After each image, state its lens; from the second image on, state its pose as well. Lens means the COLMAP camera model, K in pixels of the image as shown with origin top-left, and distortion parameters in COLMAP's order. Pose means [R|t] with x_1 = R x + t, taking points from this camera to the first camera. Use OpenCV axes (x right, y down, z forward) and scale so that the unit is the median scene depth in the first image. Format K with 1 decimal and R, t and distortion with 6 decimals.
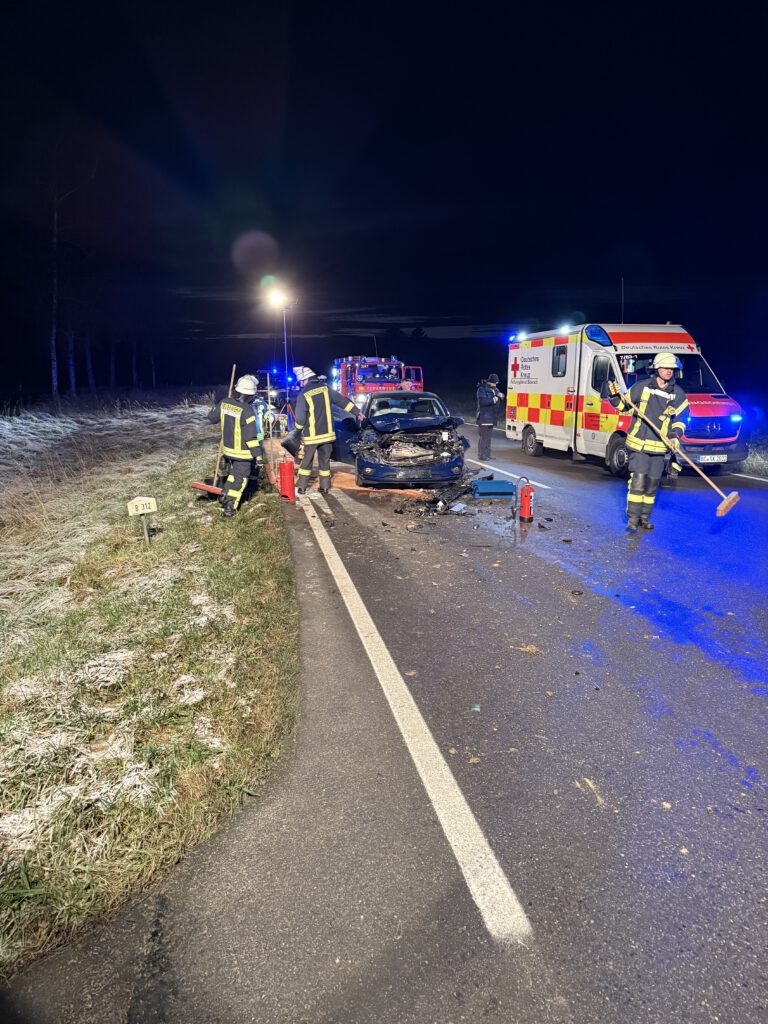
lens RADIAL K [[692.2, 0, 370.3], [0, 692.2, 515.0], [0, 0, 1]] dist [0.120979, -0.224297]
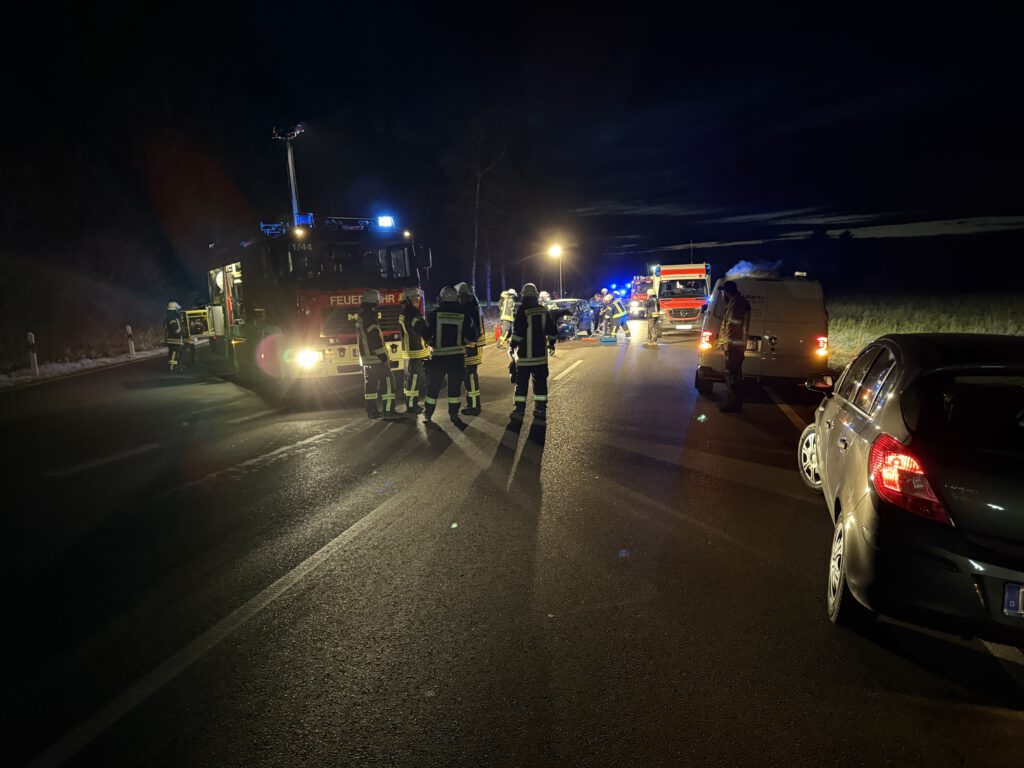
lens RADIAL K [[692.2, 0, 512.0], [0, 692.2, 384.0], [0, 0, 1]] dist [0.120979, -0.224297]
pose [[0.919741, 0.021162, -0.391954, 0.760781], [-0.043618, 0.997871, -0.048477, 0.207409], [0.390094, 0.061682, 0.918707, -1.104810]]
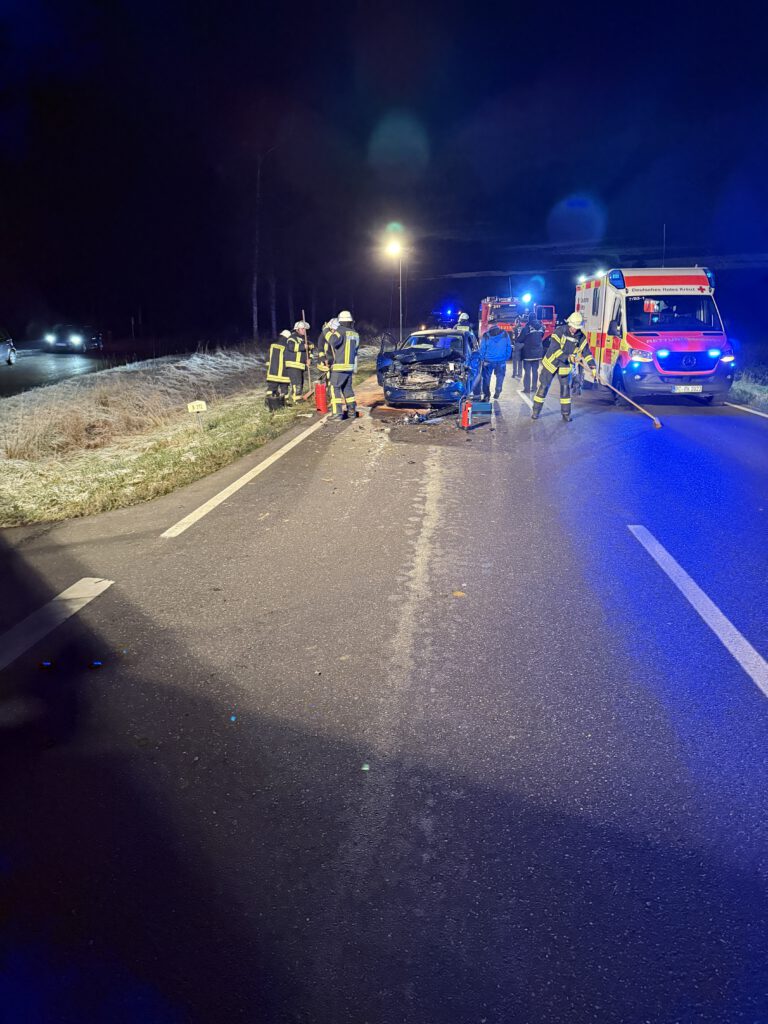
lens RADIAL K [[692.2, 0, 370.3], [0, 692.2, 515.0], [0, 0, 1]] dist [0.120979, -0.224297]
pose [[0.957028, 0.070164, -0.281380, 0.292682], [-0.047336, 0.995072, 0.087130, 0.043536], [0.286107, -0.070066, 0.955633, -0.228565]]
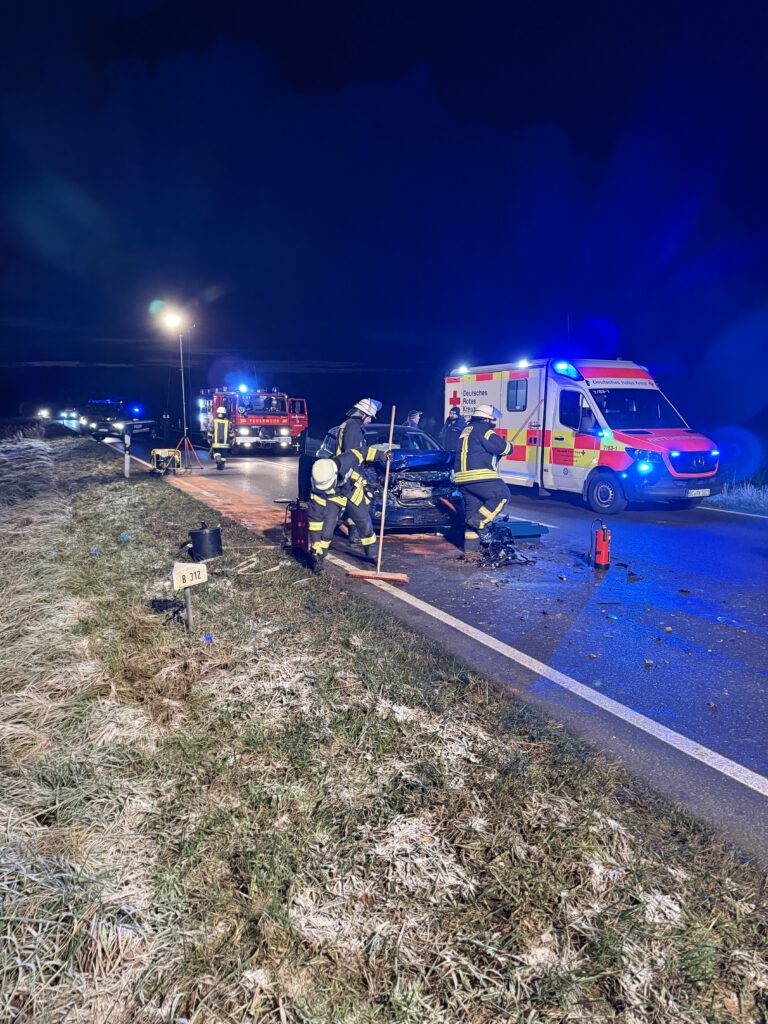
lens RADIAL K [[692.2, 0, 370.3], [0, 692.2, 515.0], [0, 0, 1]] dist [0.120979, -0.224297]
pose [[0.967309, -0.029863, 0.251836, -0.196720], [0.041474, 0.998301, -0.040922, -0.023956], [-0.250186, 0.050029, 0.966904, 0.131182]]
